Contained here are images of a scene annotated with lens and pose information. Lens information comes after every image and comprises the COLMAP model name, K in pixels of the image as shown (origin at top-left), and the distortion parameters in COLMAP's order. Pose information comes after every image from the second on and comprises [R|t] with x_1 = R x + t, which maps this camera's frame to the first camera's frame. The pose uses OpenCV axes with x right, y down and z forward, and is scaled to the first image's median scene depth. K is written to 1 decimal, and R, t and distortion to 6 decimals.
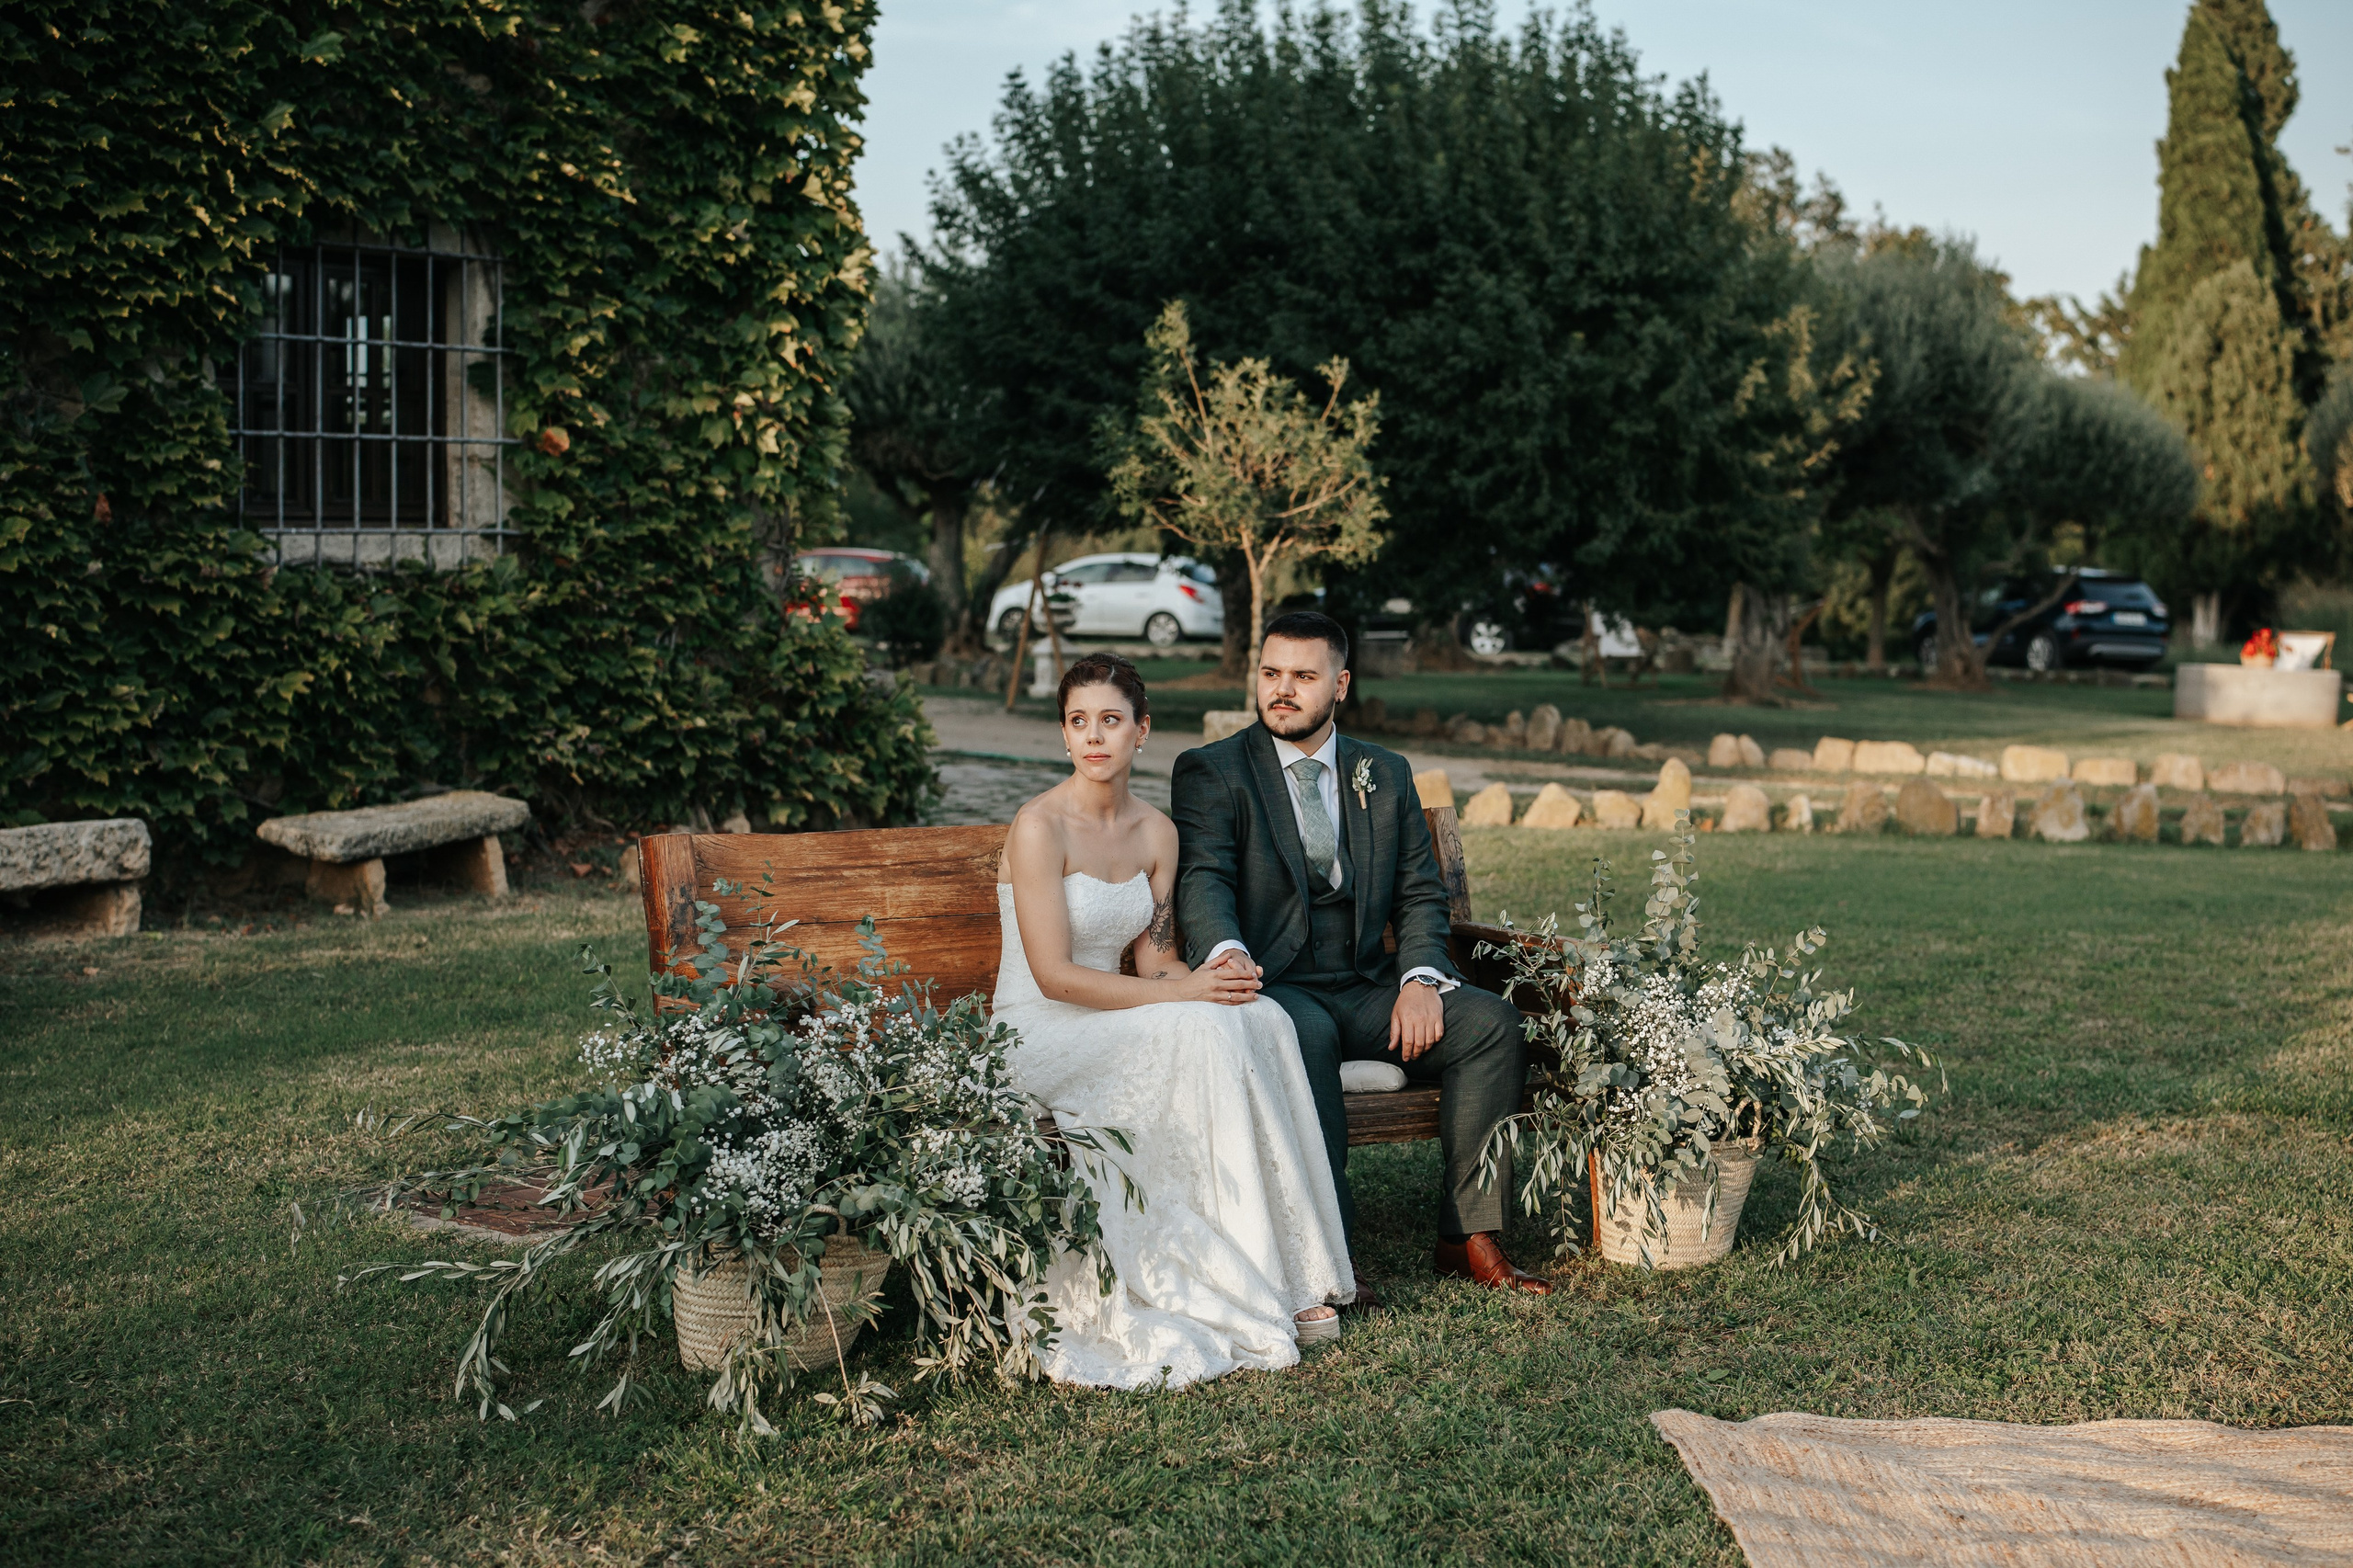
lens RADIAL K [[3398.6, 0, 1114.7], [0, 3398.6, 715.5], [0, 0, 1]] dist [0.101826, -0.026311]
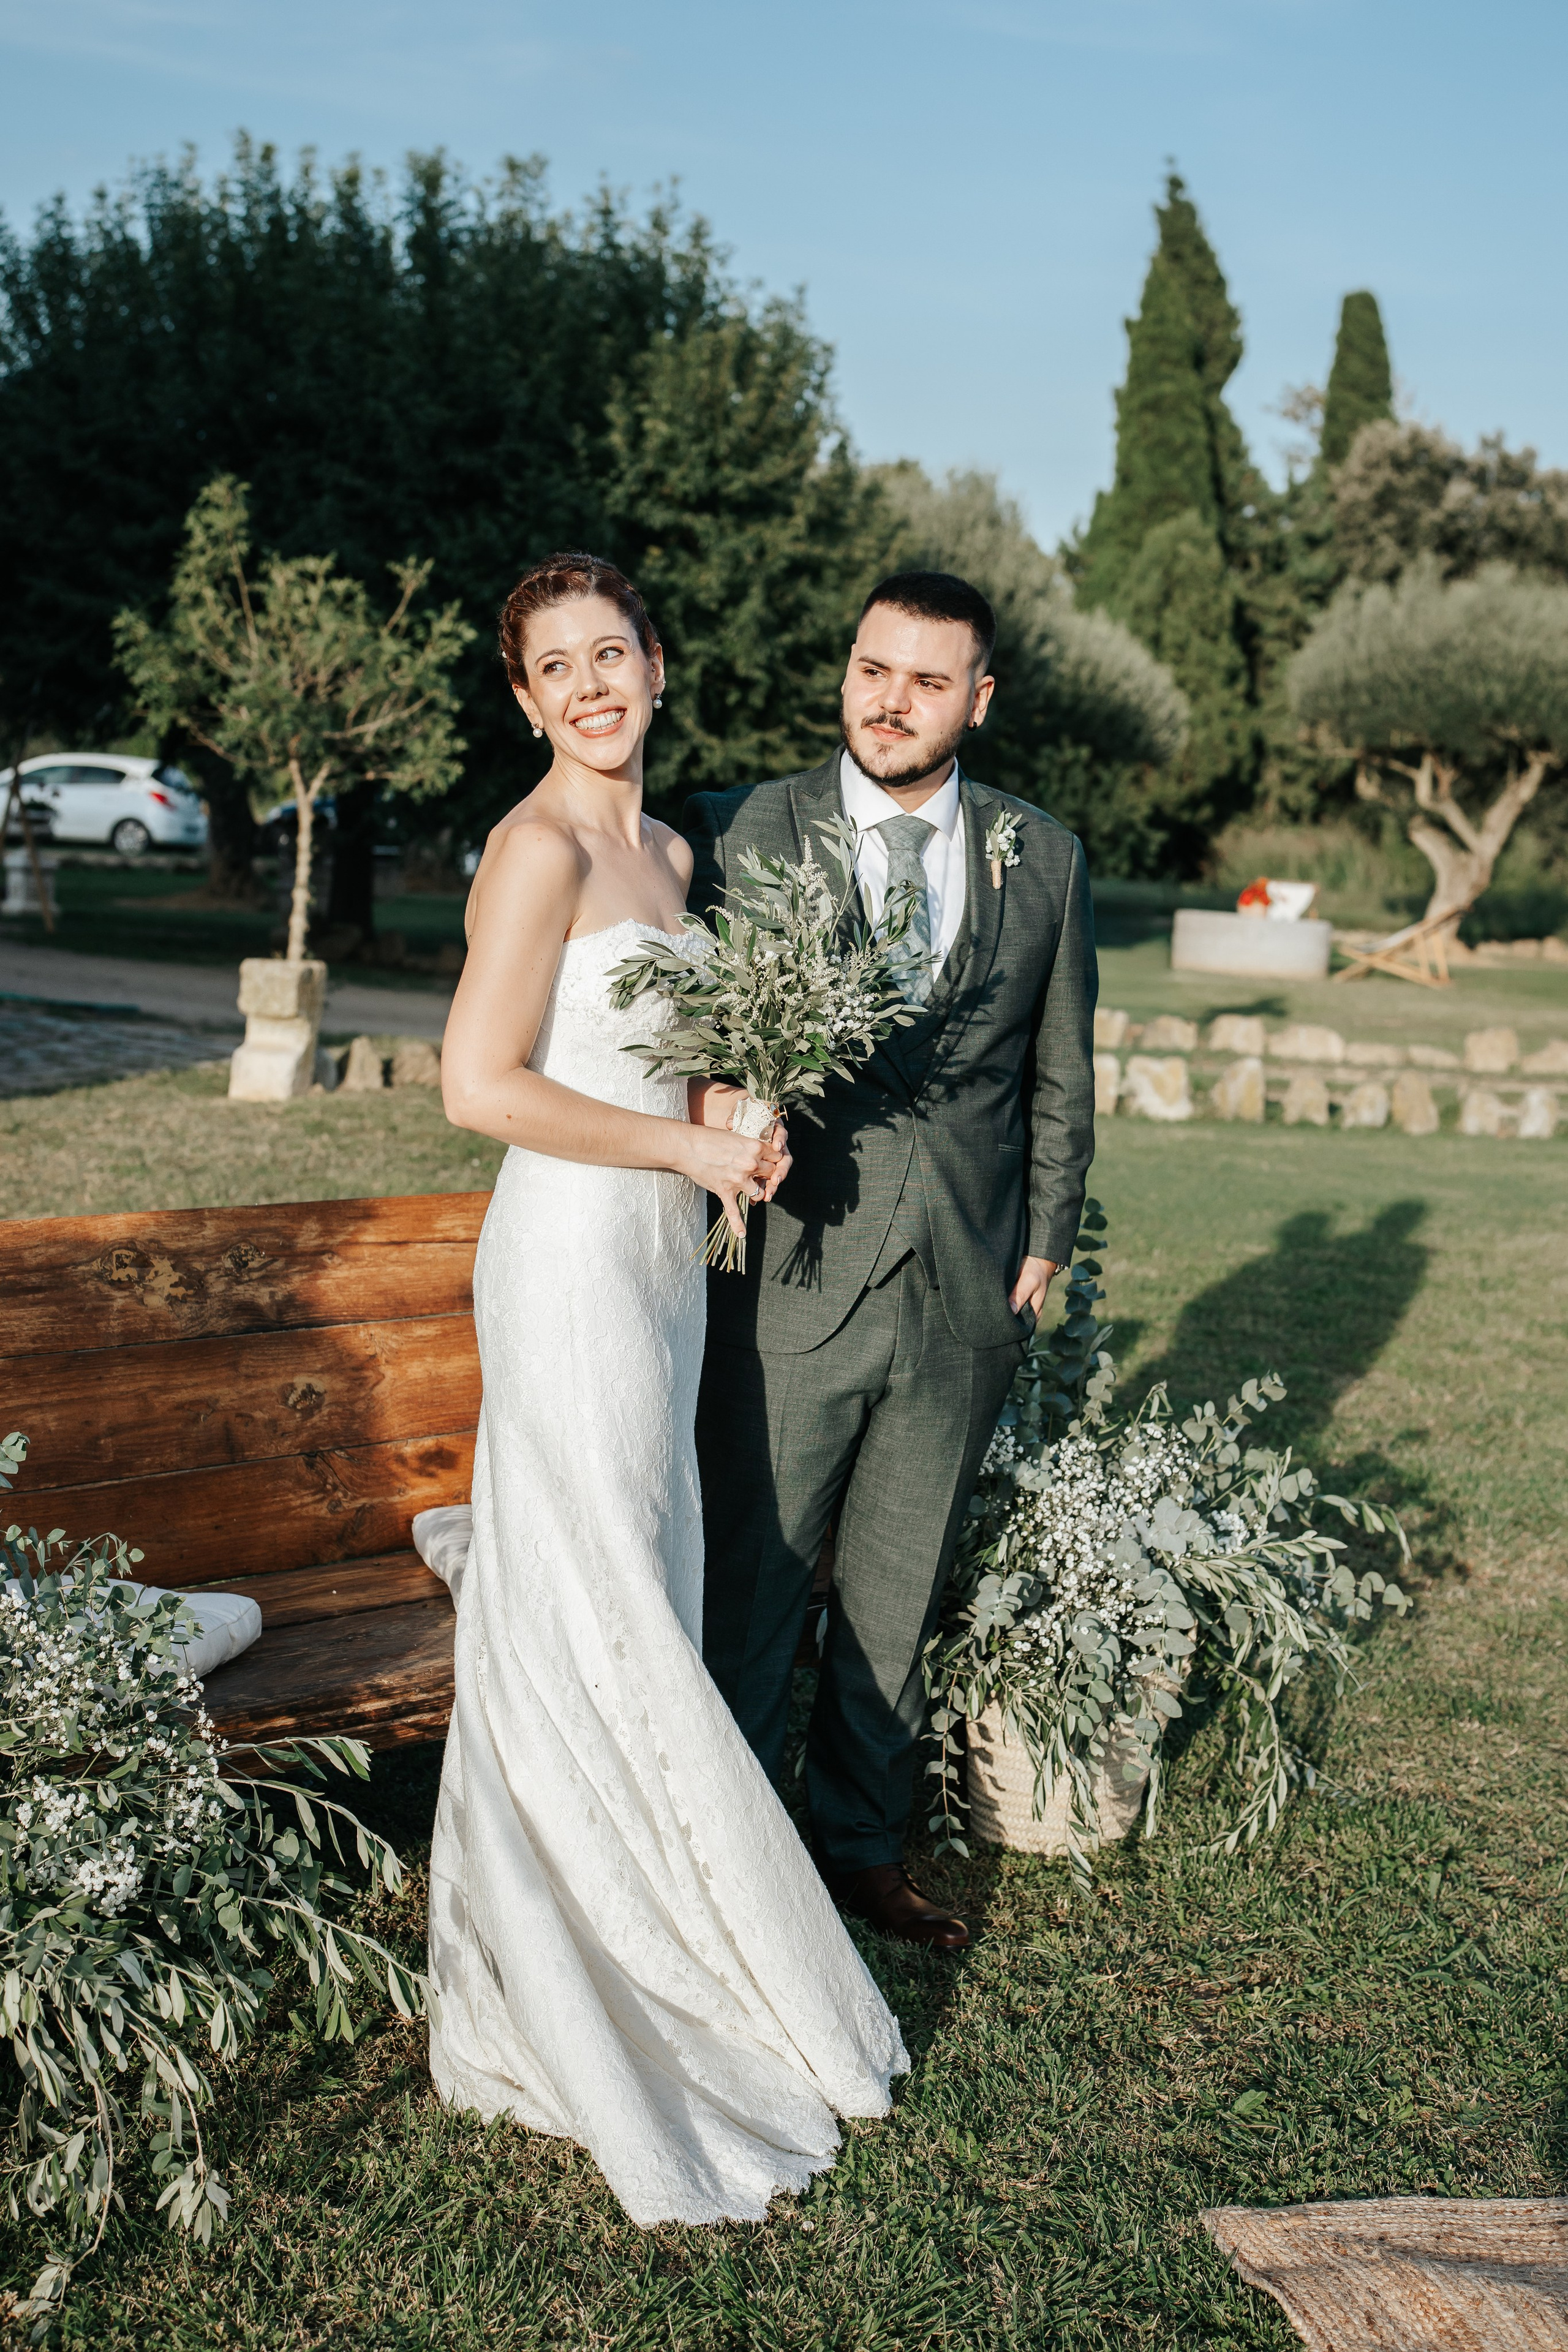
lens RADIAL K [[3267.1, 0, 718.5], [0, 3267.1, 1094.6], [0, 0, 1]] dist [0.136553, -0.037549]
pose [[0.979364, 0.015941, 0.201473, -0.026730], [-0.026872, 0.998304, 0.051638, -0.015626], [-0.200308, -0.055986, 0.978132, 0.188166]]
